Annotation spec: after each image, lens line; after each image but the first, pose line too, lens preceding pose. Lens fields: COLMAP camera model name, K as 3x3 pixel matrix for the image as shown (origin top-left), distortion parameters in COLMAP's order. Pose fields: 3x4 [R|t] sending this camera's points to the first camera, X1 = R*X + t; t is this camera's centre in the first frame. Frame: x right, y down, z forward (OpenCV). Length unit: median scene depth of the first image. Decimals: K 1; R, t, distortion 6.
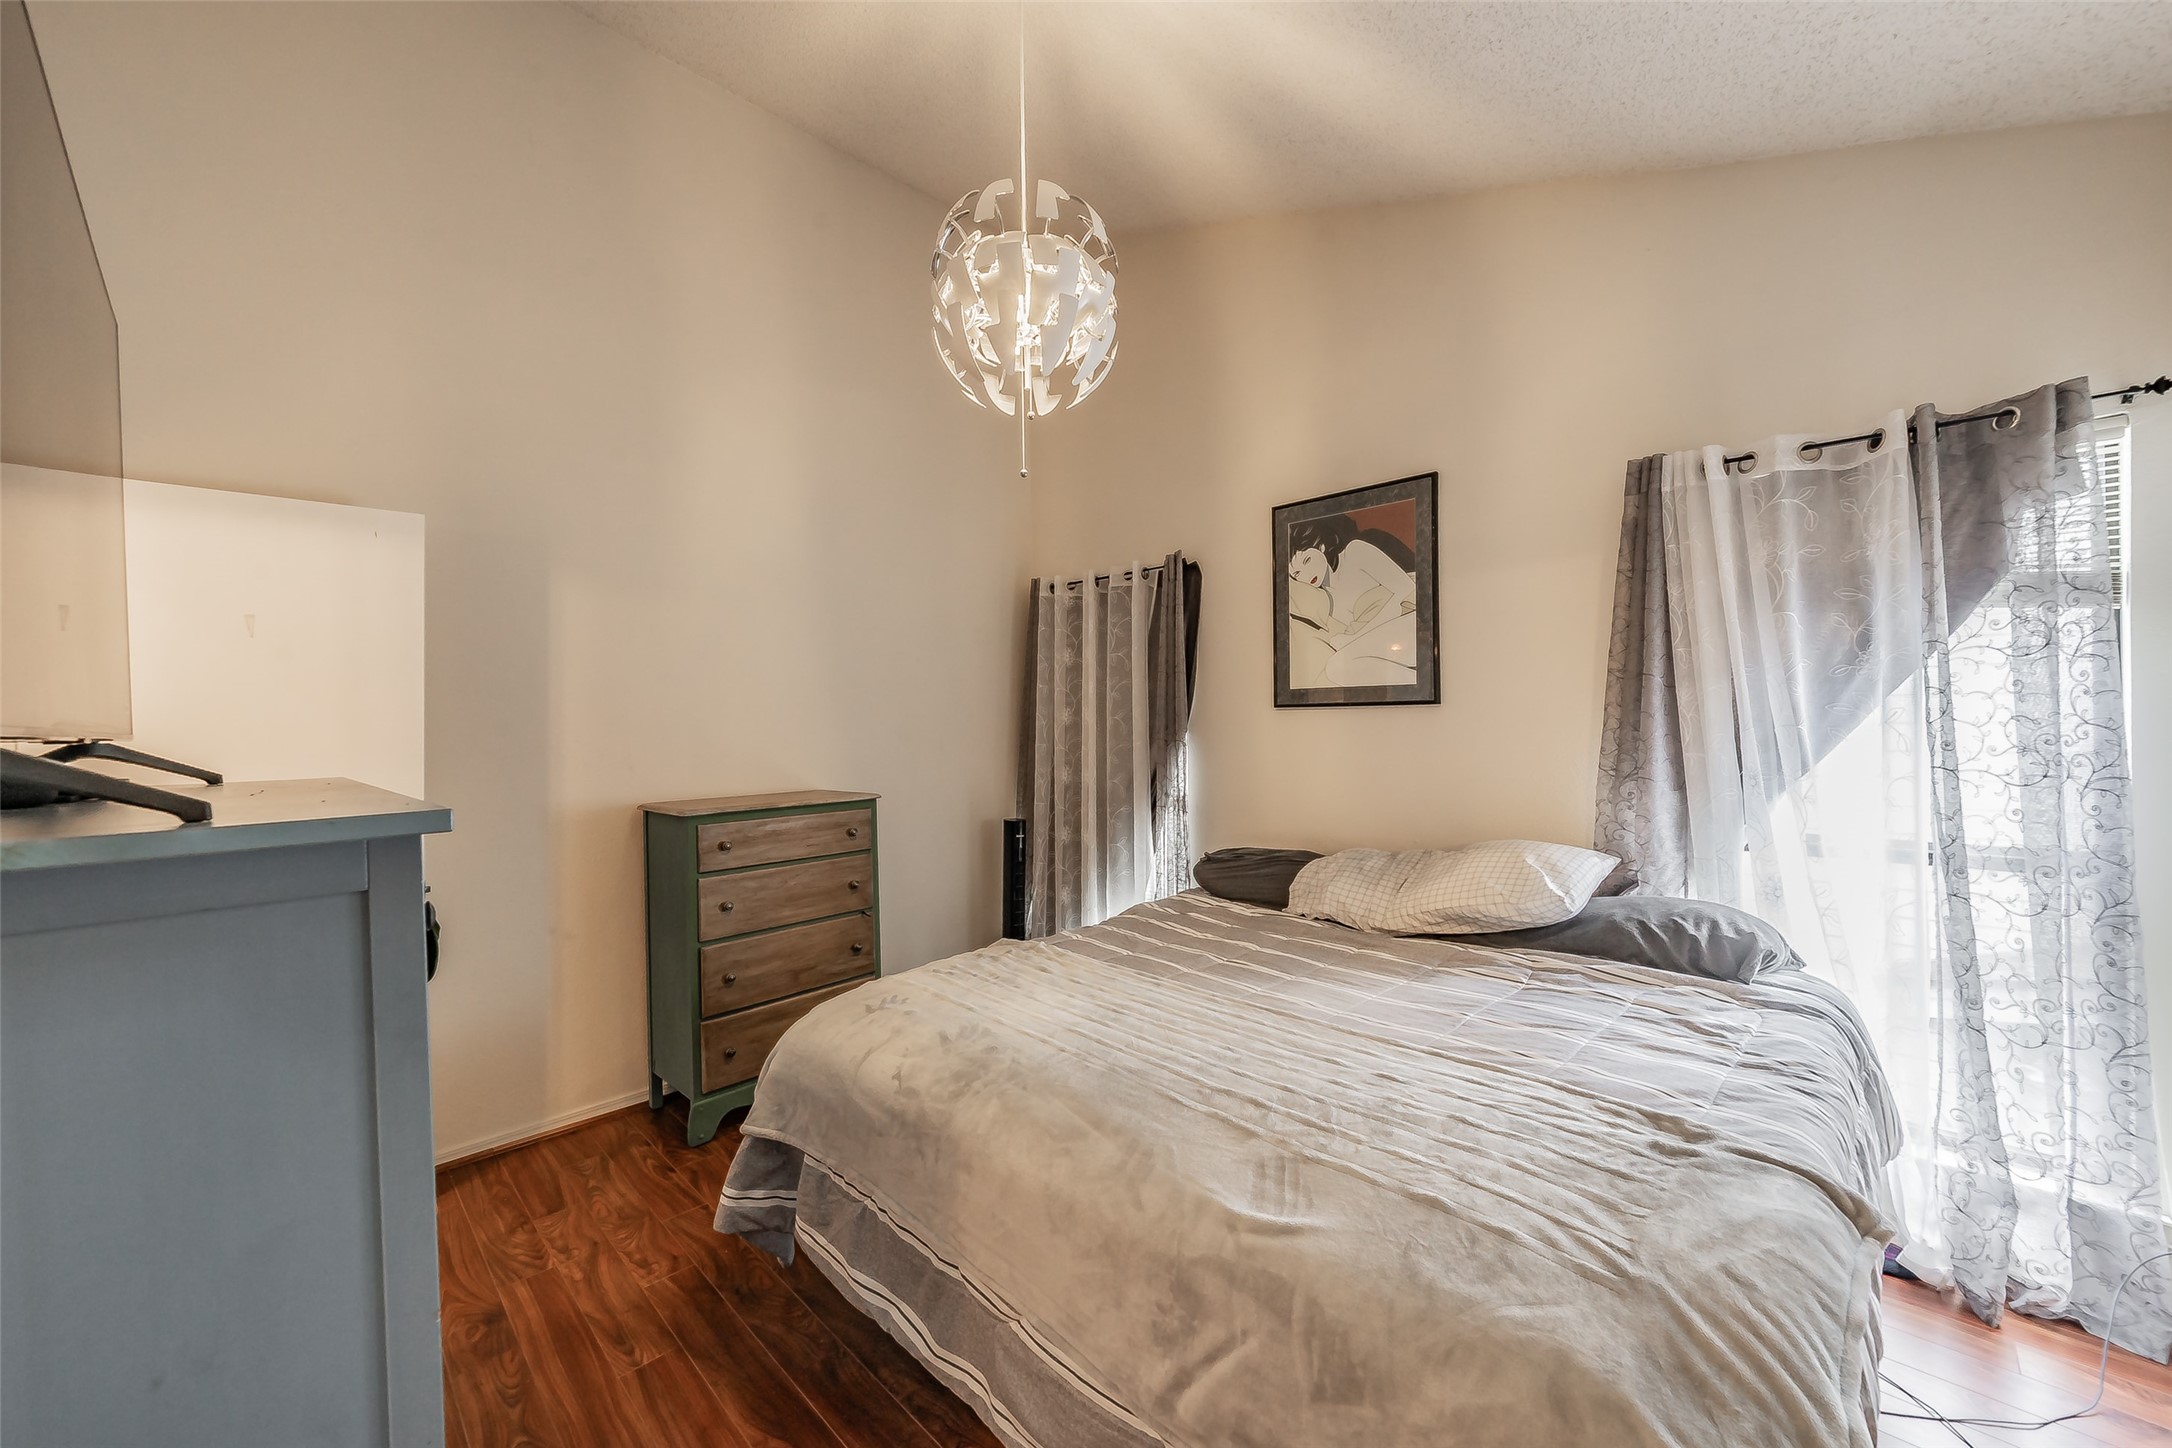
lens RADIAL K [[807.7, 0, 1090.5], [0, 807.7, 729.4], [0, 0, 1]] dist [-0.008399, 0.000511]
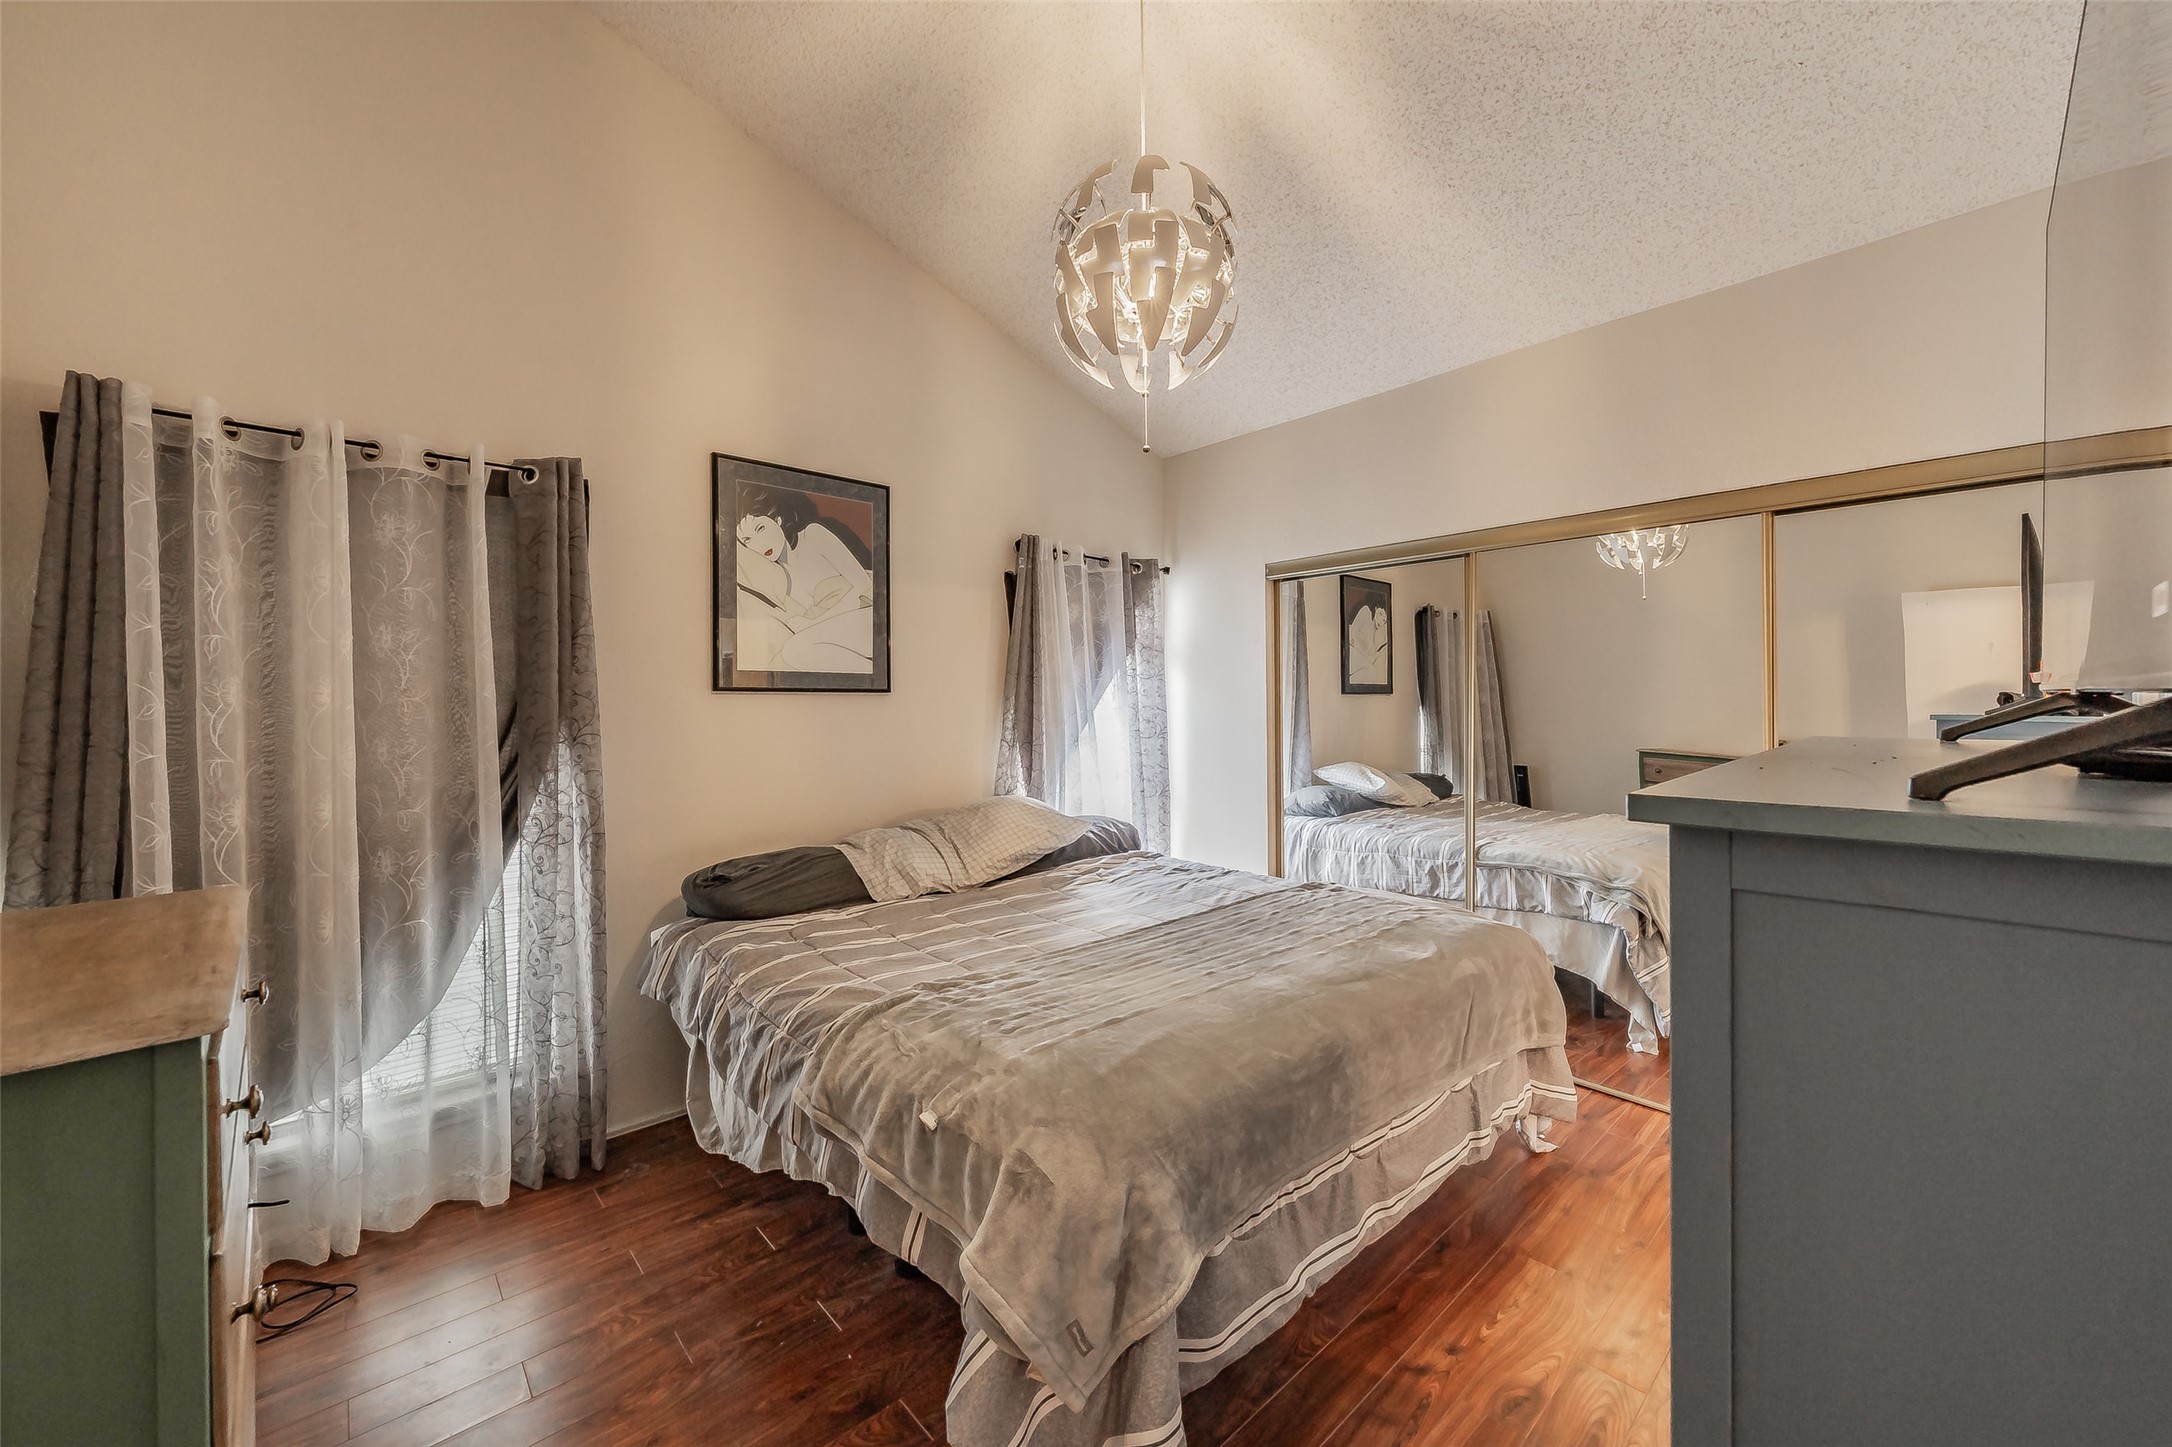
lens RADIAL K [[807.7, 0, 1114.4], [0, 807.7, 715.0], [0, 0, 1]] dist [-0.008399, 0.000511]
pose [[0.059501, 0.001897, 0.998226, -0.664161], [0.013688, 0.999903, -0.002716, 0.007345], [-0.998134, 0.013825, 0.059470, 0.609157]]
